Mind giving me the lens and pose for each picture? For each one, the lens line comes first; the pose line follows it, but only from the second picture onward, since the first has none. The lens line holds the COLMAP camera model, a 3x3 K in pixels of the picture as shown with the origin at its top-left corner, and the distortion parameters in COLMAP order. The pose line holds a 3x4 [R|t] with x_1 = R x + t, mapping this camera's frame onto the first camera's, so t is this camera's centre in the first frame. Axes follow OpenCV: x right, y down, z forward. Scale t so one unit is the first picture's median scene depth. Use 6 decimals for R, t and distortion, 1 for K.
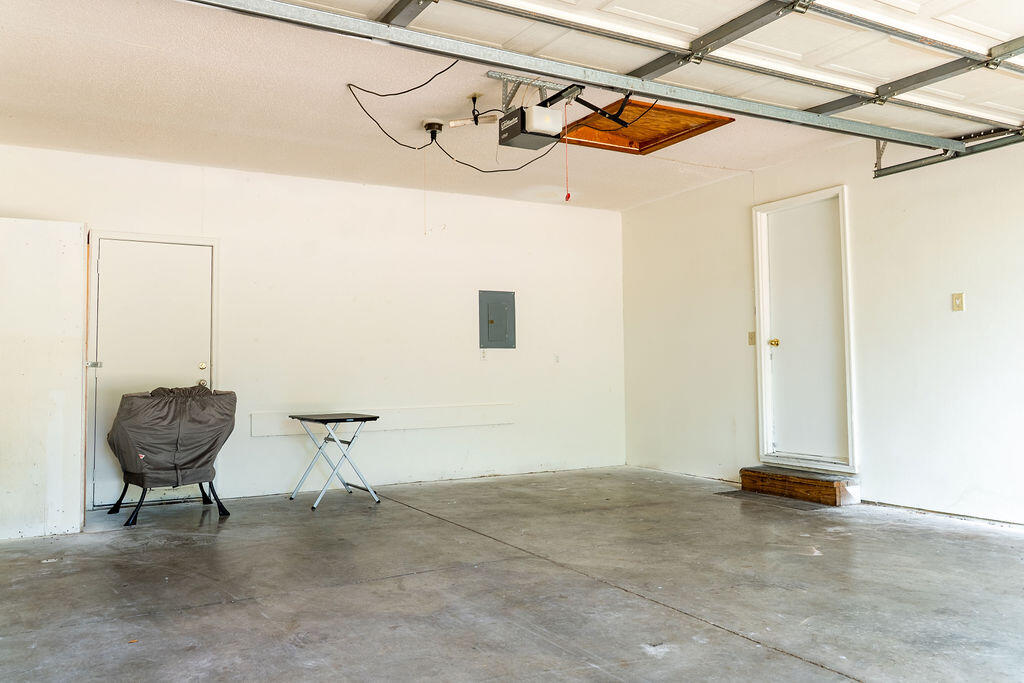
lens RADIAL K [[798.9, 0, 512.0], [0, 798.9, 341.5], [0, 0, 1]] dist [0.001913, 0.006175]
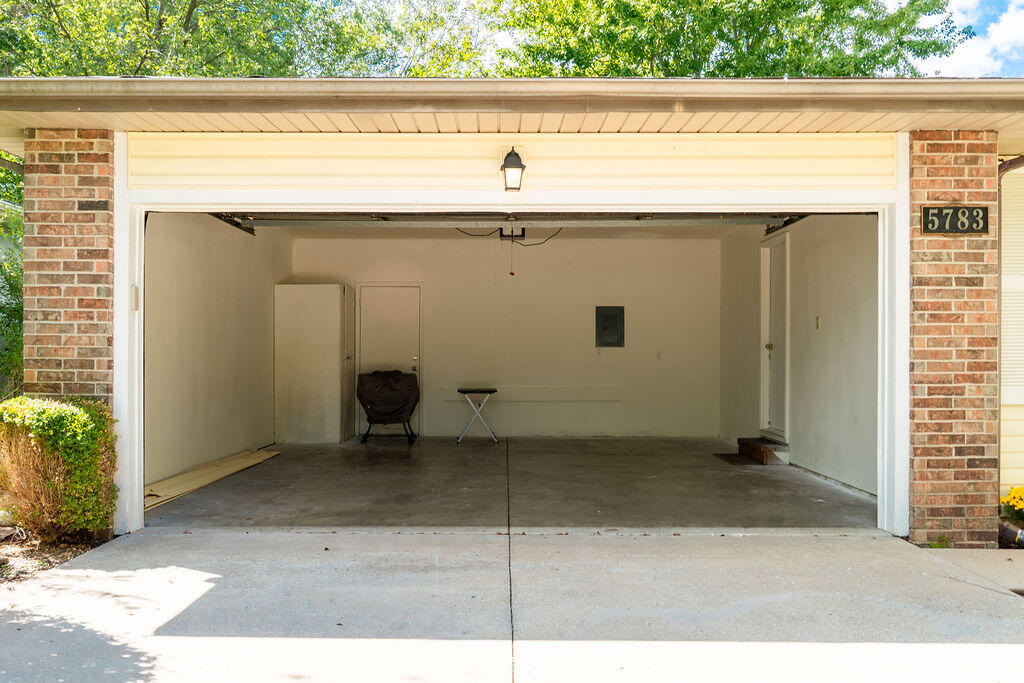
lens RADIAL K [[798.9, 0, 512.0], [0, 798.9, 341.5], [0, 0, 1]] dist [0.001913, 0.006175]
pose [[0.872209, 0.005063, -0.489107, 0.647105], [0.009201, 0.999600, 0.026756, -0.049632], [0.489047, -0.027837, 0.871813, -0.404784]]
